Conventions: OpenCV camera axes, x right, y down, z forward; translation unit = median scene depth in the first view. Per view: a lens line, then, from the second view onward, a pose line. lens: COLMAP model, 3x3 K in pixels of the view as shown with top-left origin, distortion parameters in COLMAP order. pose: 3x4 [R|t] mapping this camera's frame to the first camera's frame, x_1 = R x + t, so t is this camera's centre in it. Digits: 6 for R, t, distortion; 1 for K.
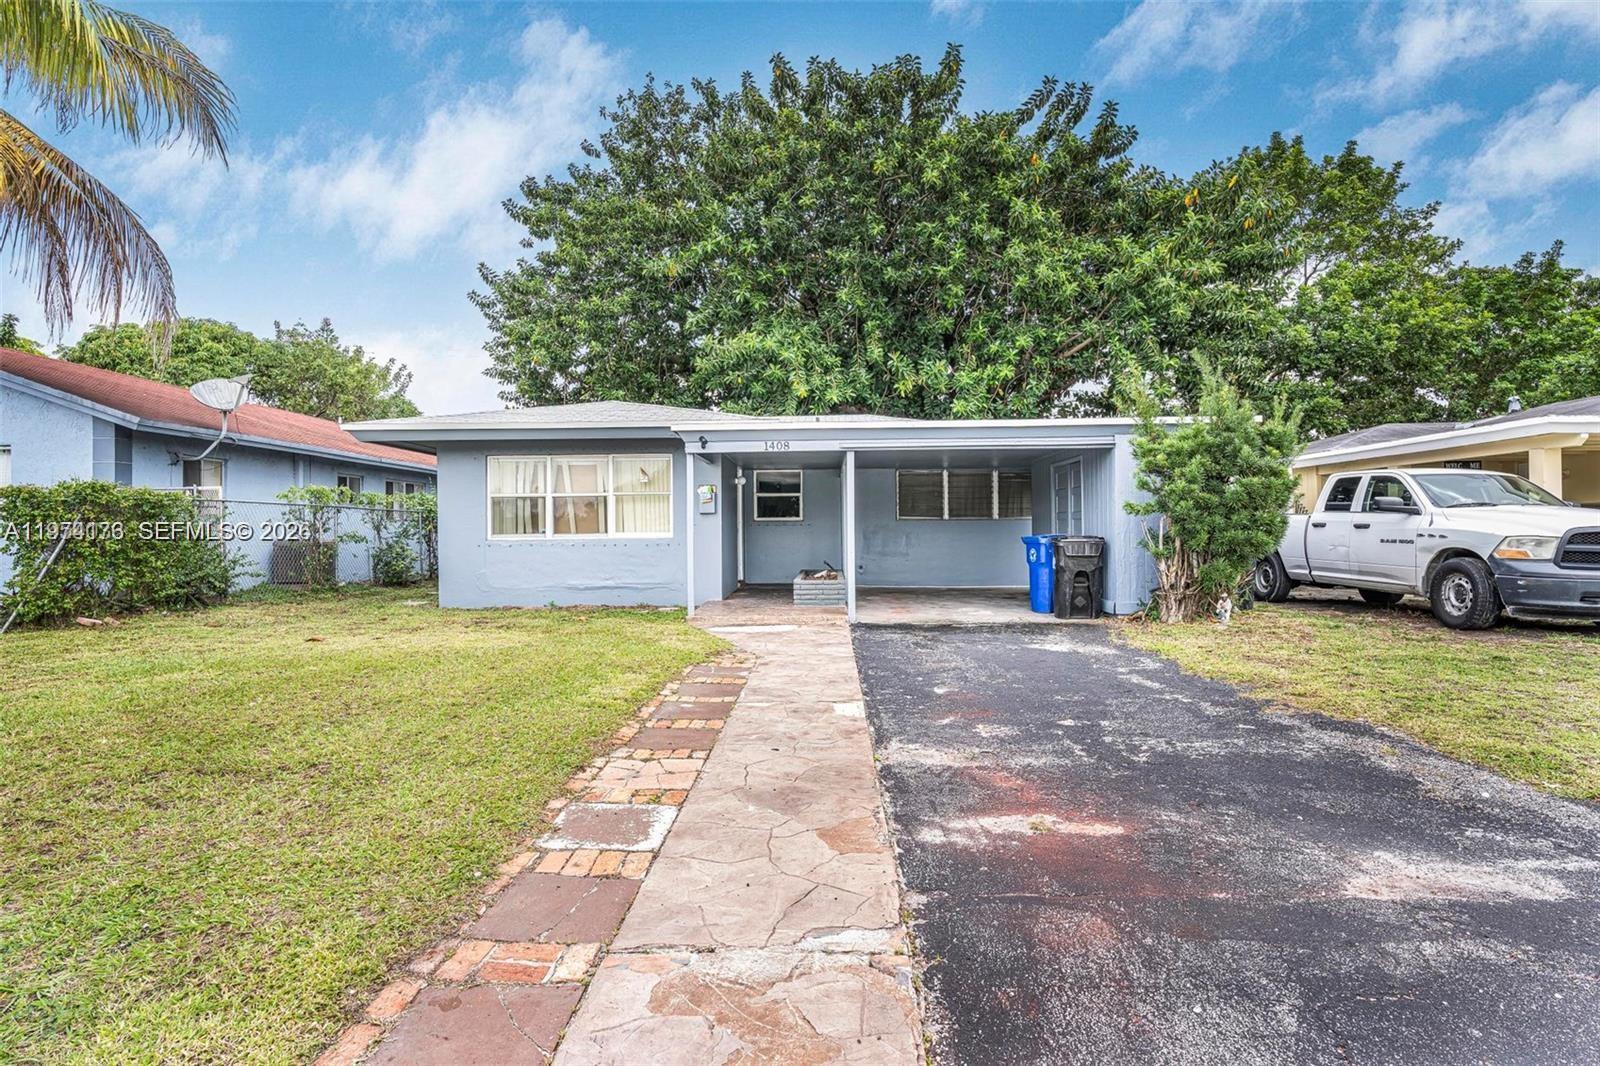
lens RADIAL K [[826.1, 0, 801.6], [0, 826.1, 531.2], [0, 0, 1]] dist [-0.008985, 0.004856]
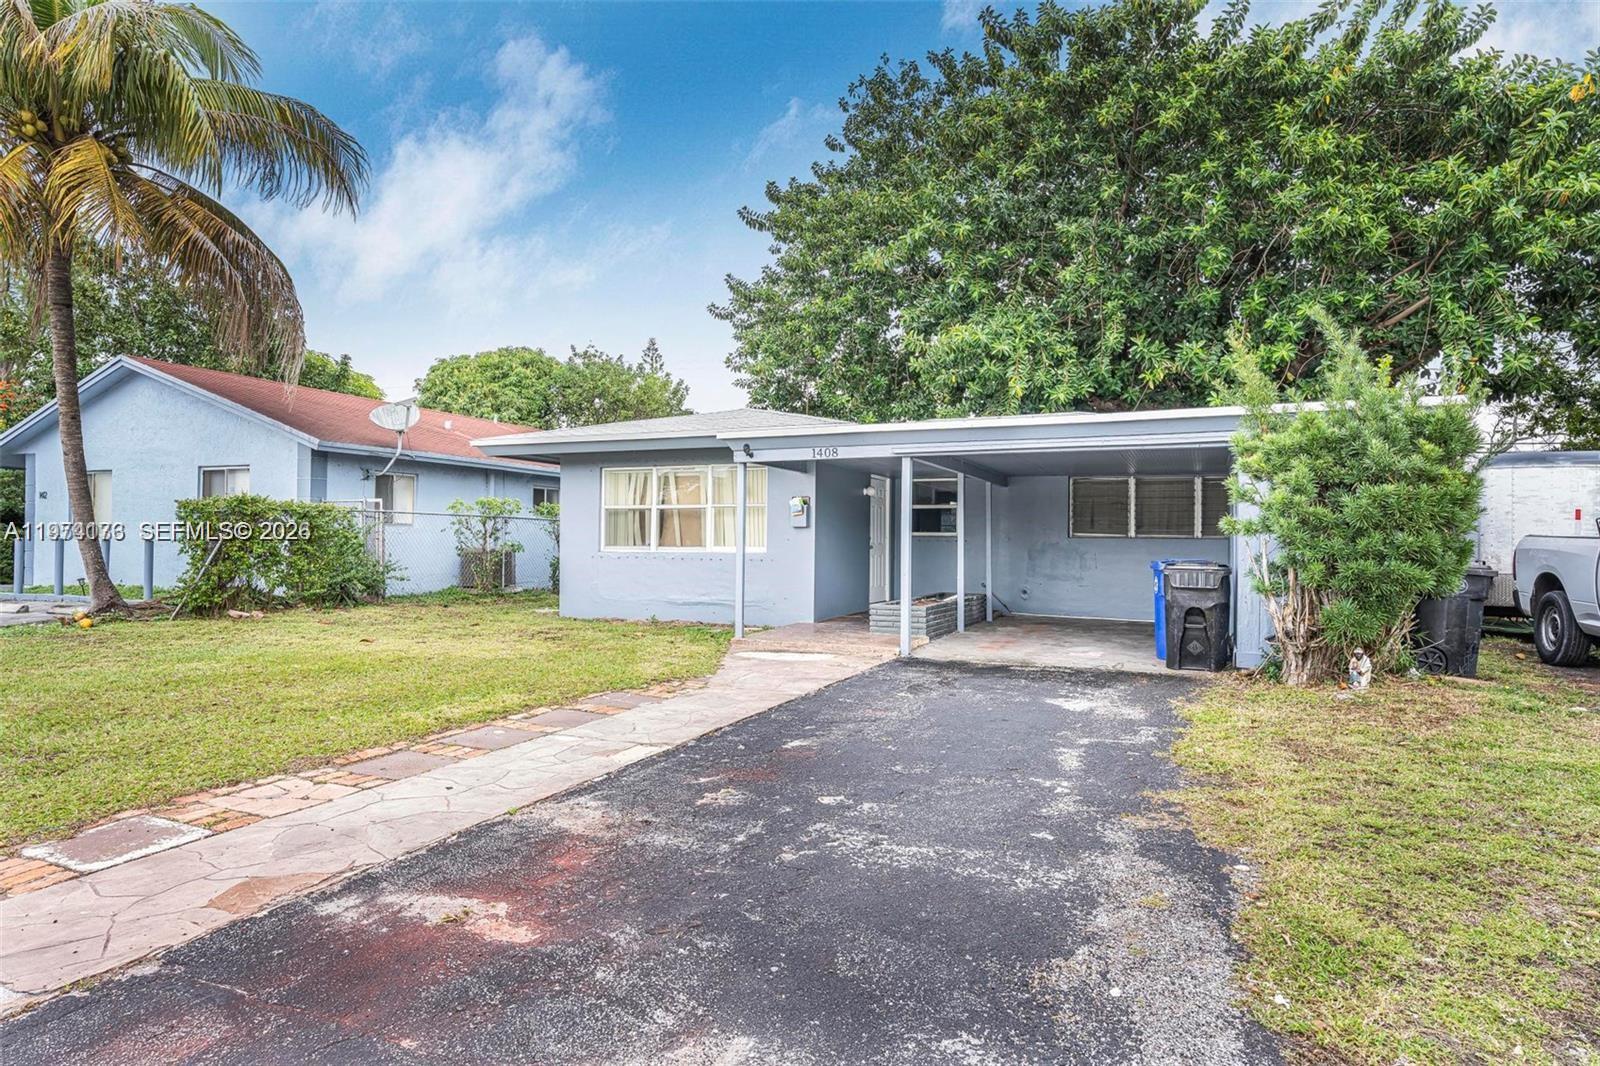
lens RADIAL K [[888.7, 0, 796.5], [0, 888.7, 535.9], [0, 0, 1]] dist [0.000384, -0.001783]
pose [[0.928588, 0.013891, -0.370852, 0.219745], [-0.017173, 0.999837, -0.005550, -0.005704], [0.370714, 0.011522, 0.928676, 0.070011]]
